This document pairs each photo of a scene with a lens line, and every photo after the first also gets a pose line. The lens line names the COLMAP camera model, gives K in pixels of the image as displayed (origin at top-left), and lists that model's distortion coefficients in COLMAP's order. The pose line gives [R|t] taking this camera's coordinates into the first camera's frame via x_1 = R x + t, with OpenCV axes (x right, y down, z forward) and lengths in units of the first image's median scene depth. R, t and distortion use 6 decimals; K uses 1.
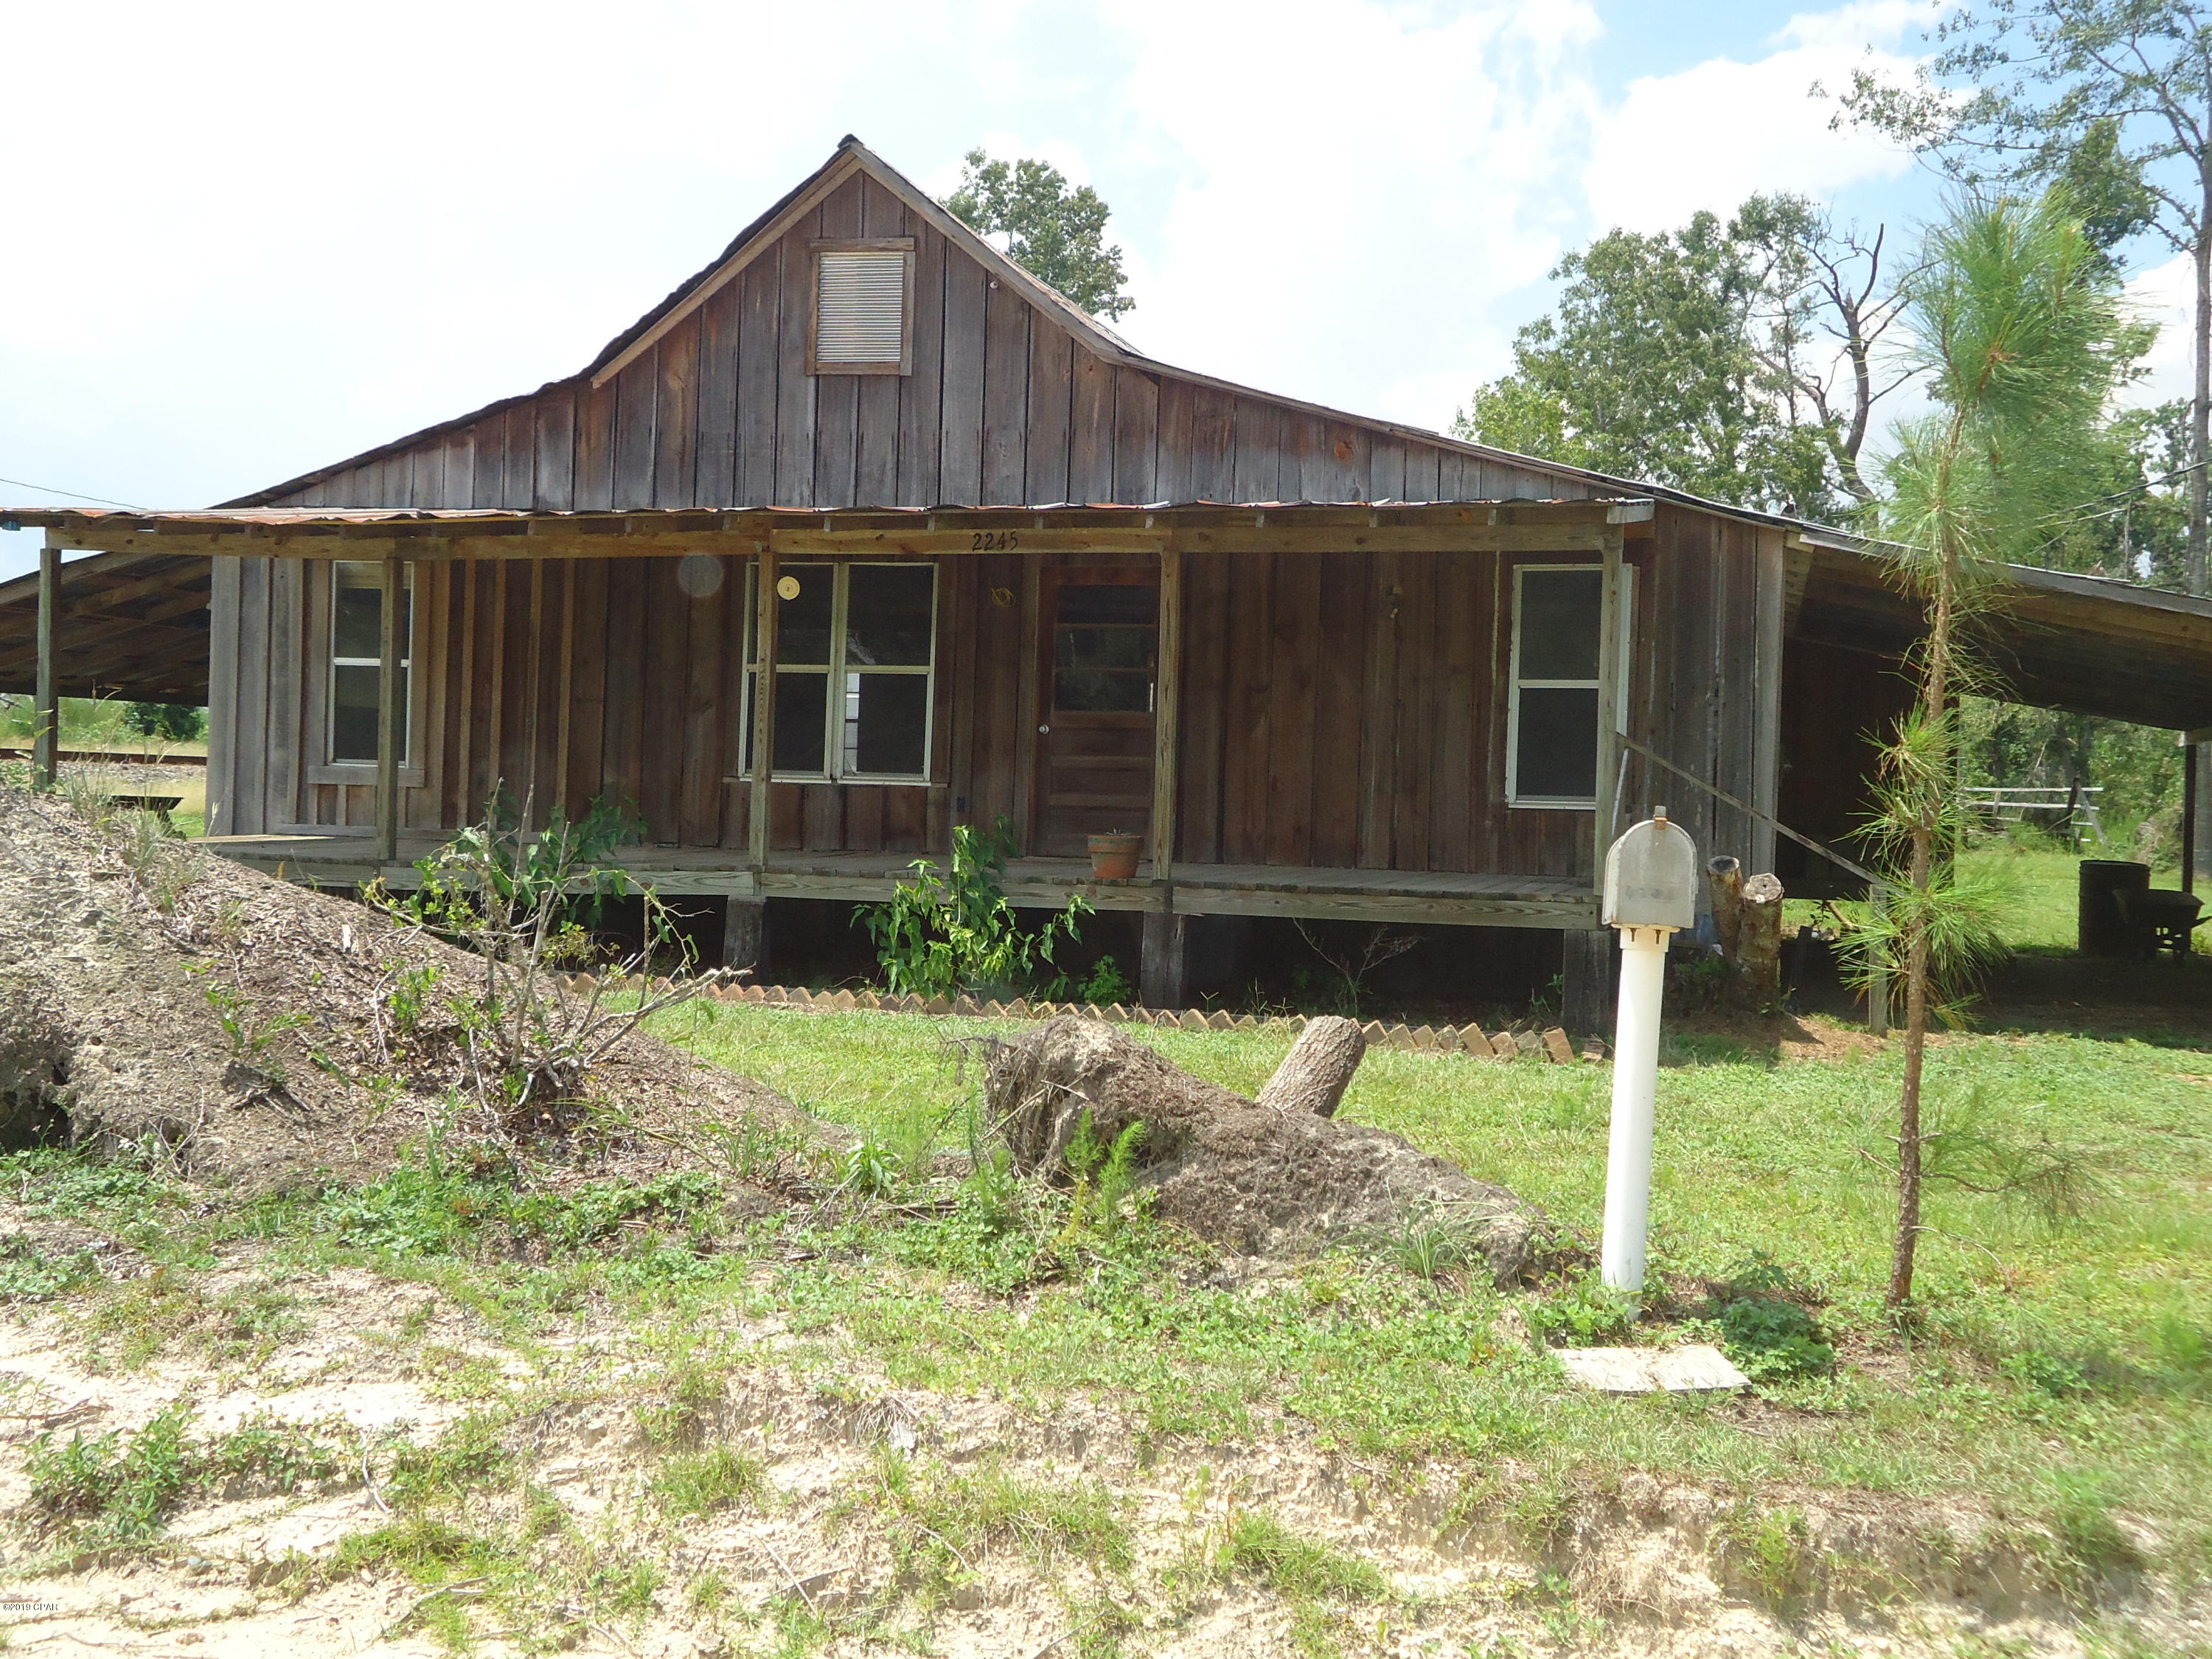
lens RADIAL K [[2289.8, 0, 1106.0], [0, 2289.8, 829.5], [0, 0, 1]] dist [0.088954, -0.006483]
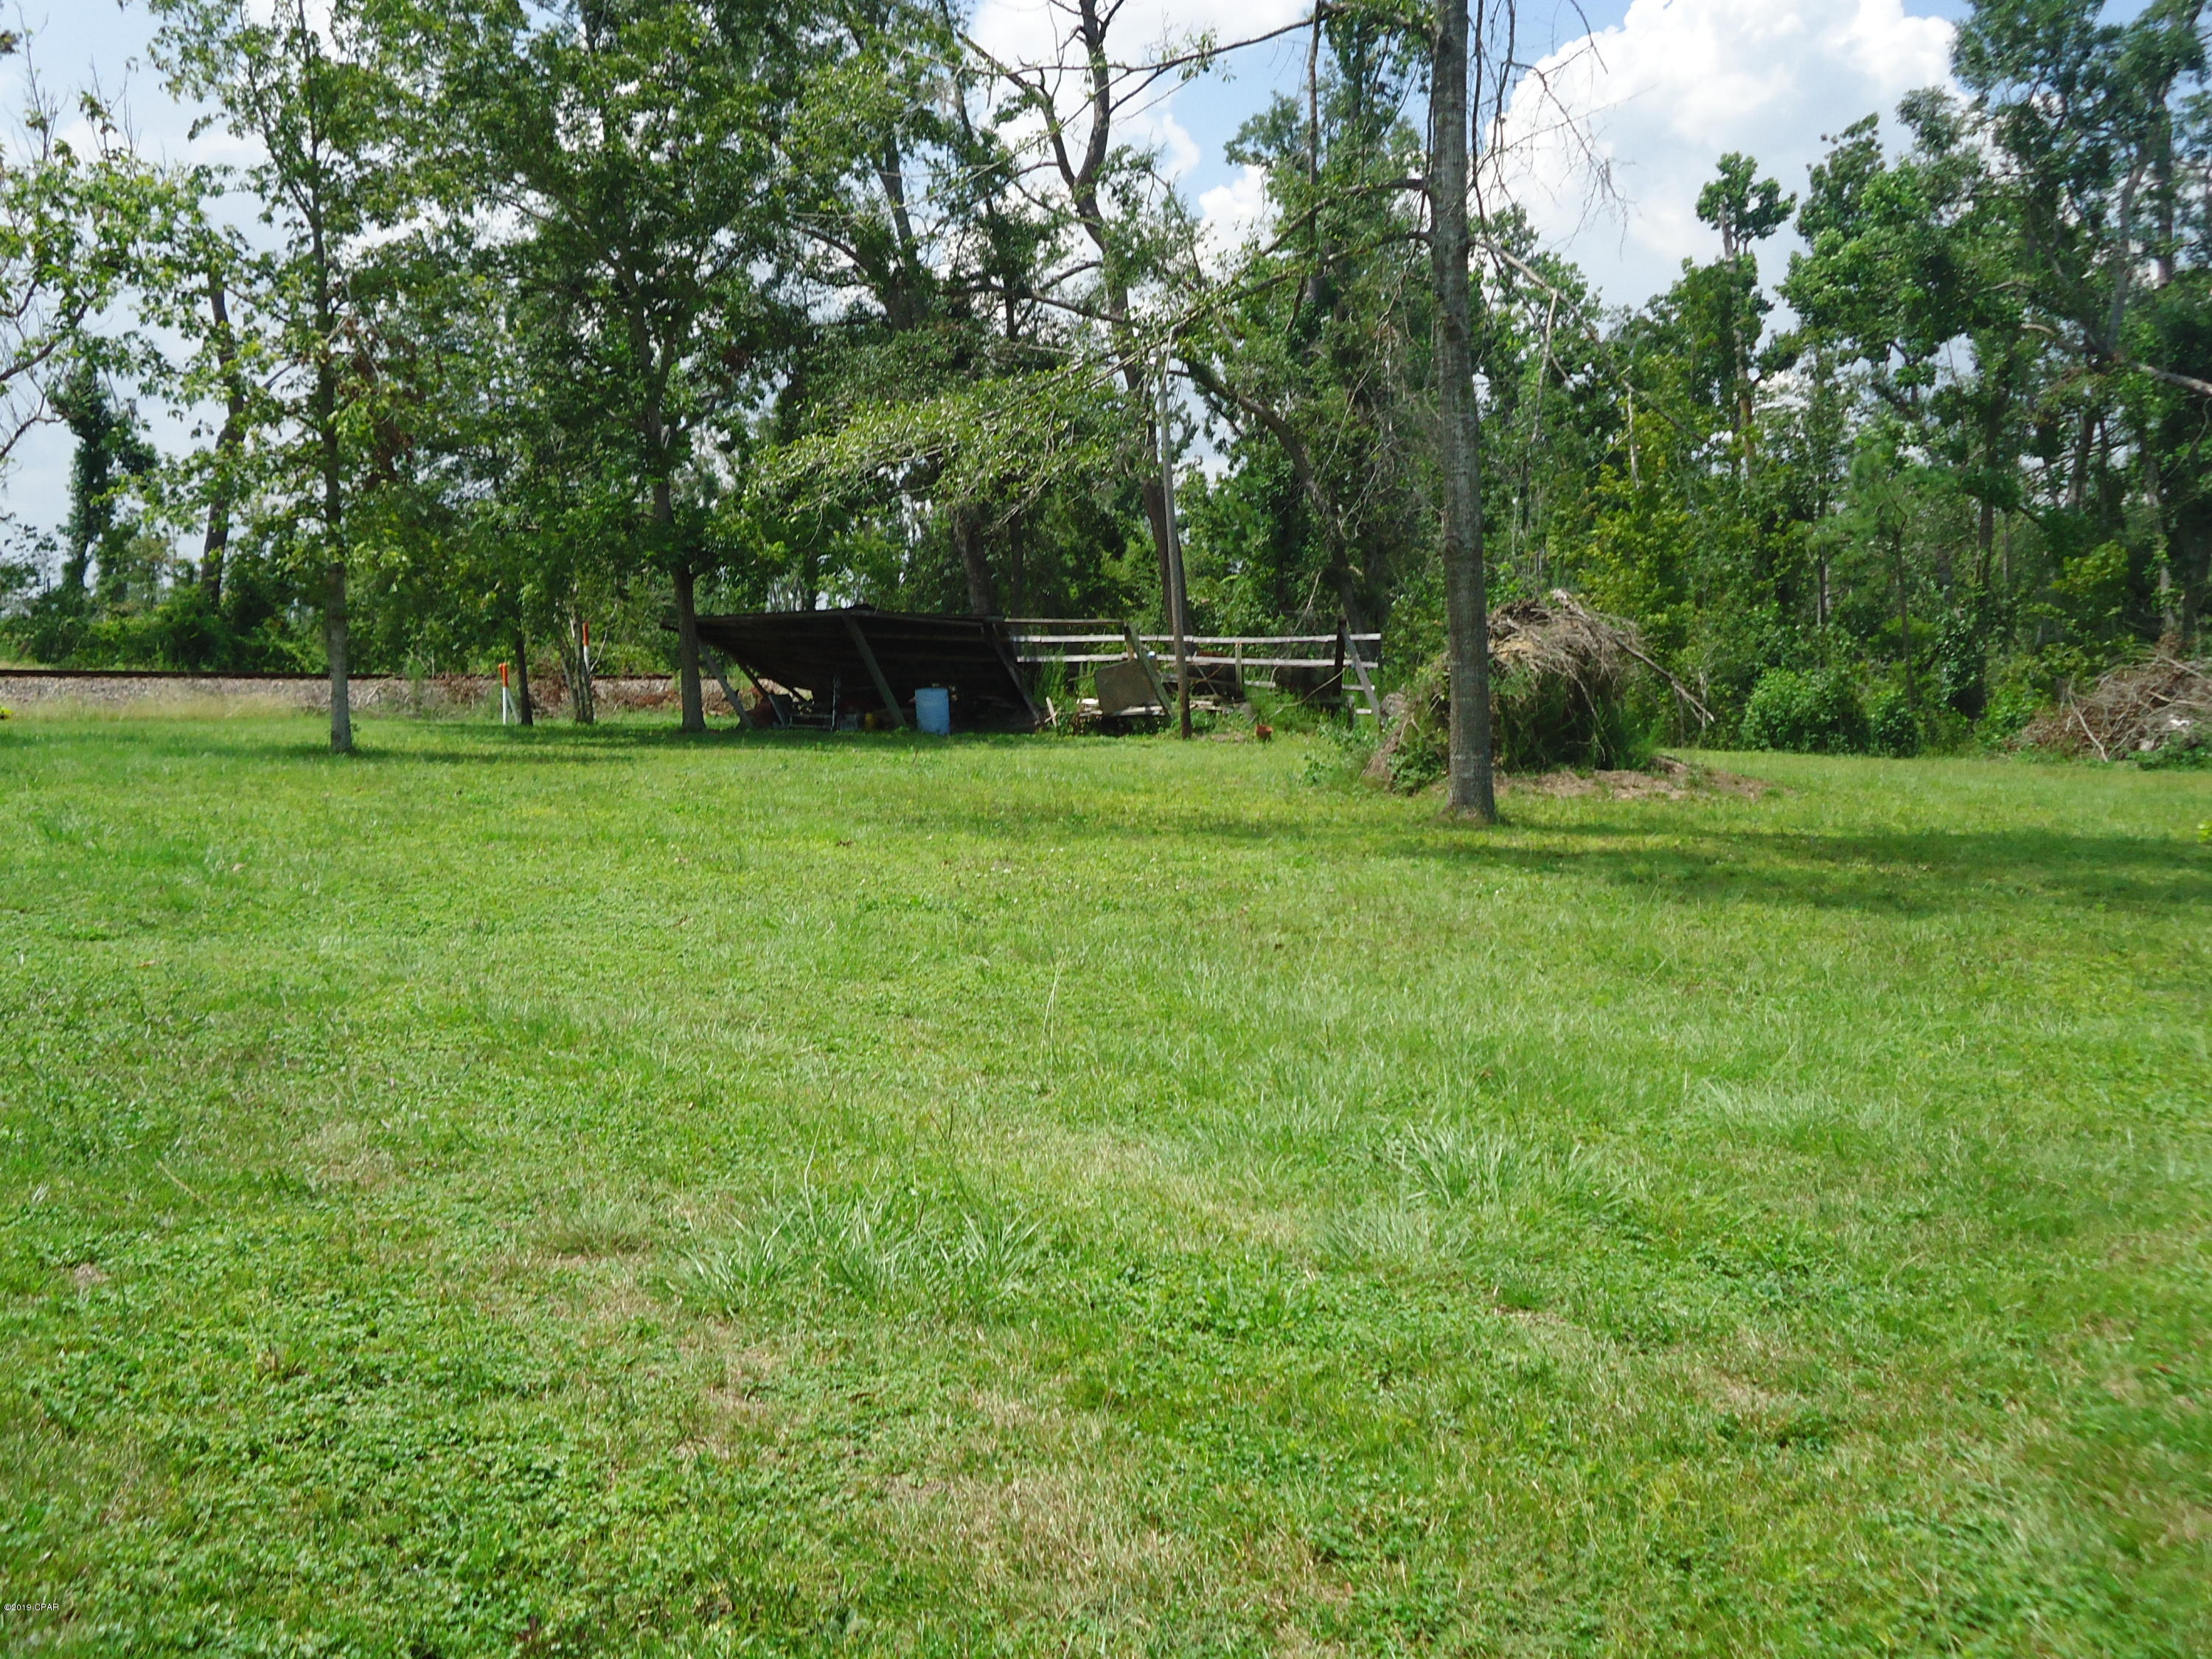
lens RADIAL K [[2289.8, 0, 1106.0], [0, 2289.8, 829.5], [0, 0, 1]] dist [0.088954, -0.006483]
pose [[0.969612, -0.041167, 0.241161, 0.184144], [0.026969, 0.997719, 0.061884, -0.004549], [-0.243158, -0.053499, 0.968510, 0.364830]]
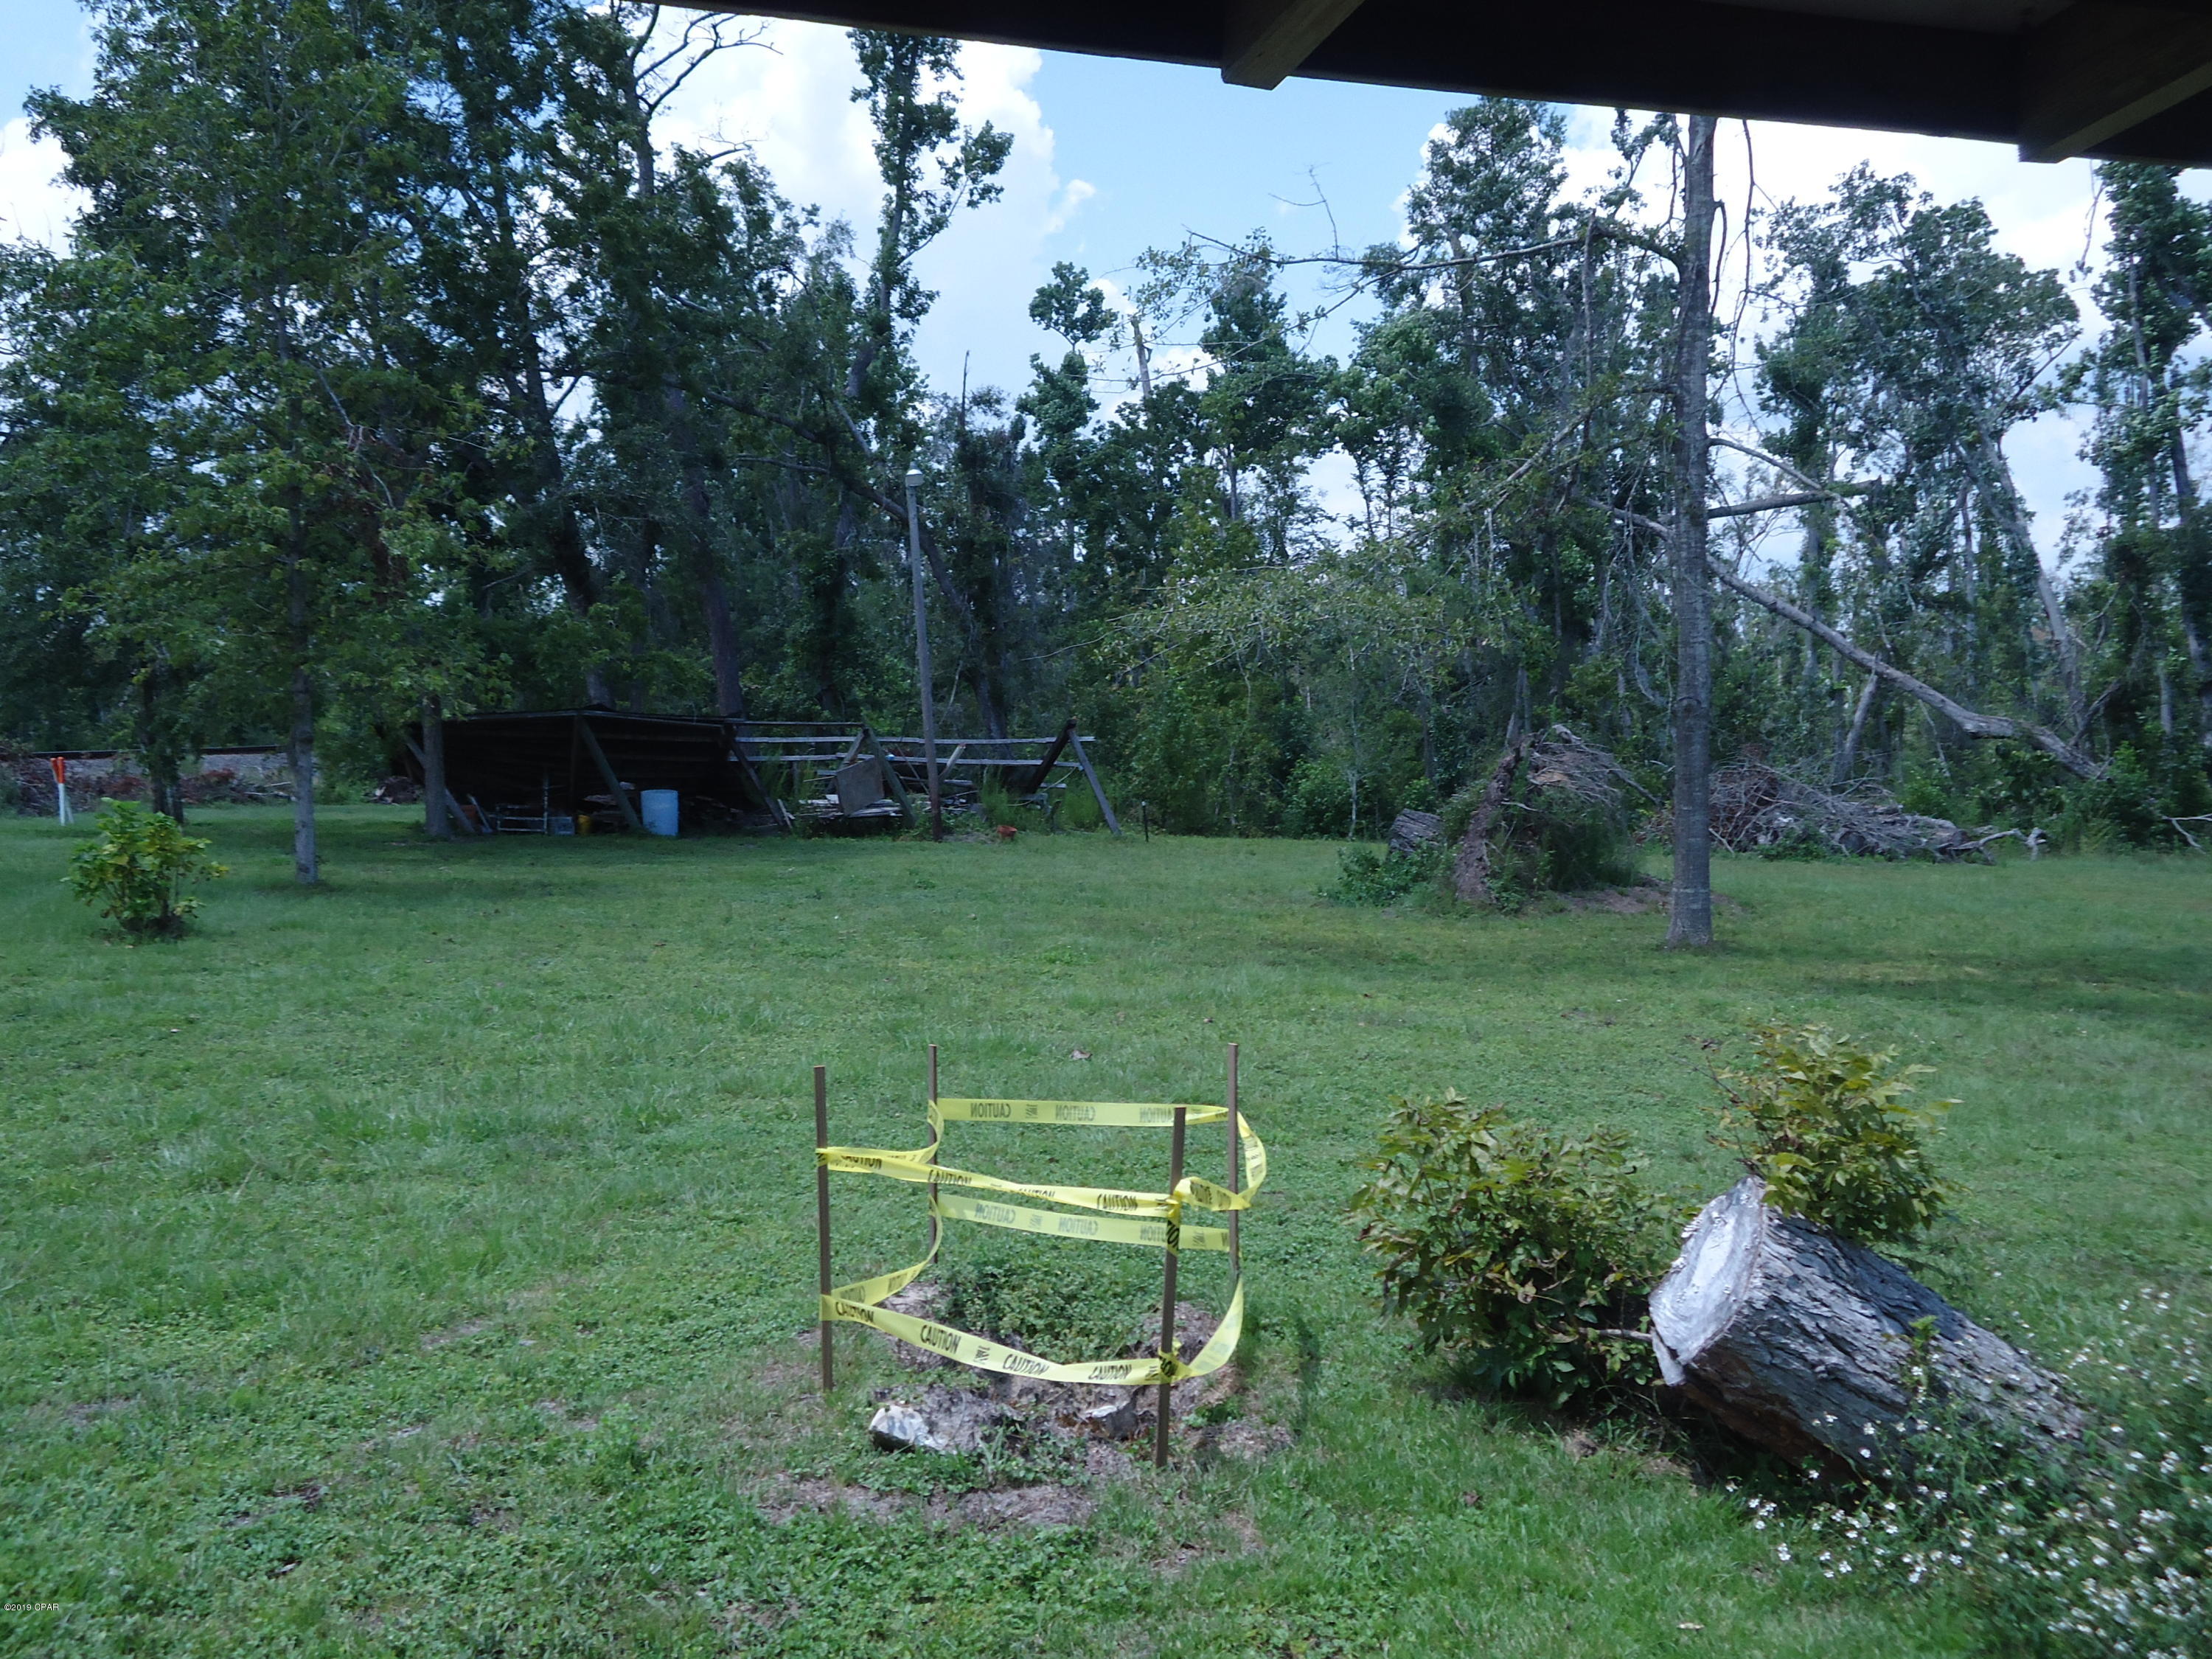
lens RADIAL K [[2289.8, 0, 1106.0], [0, 2289.8, 829.5], [0, 0, 1]] dist [0.088954, -0.006483]
pose [[0.830376, -0.045220, 0.555365, 0.045572], [0.024347, 0.998694, 0.044914, -0.019975], [-0.556671, -0.023774, 0.830393, 0.411274]]
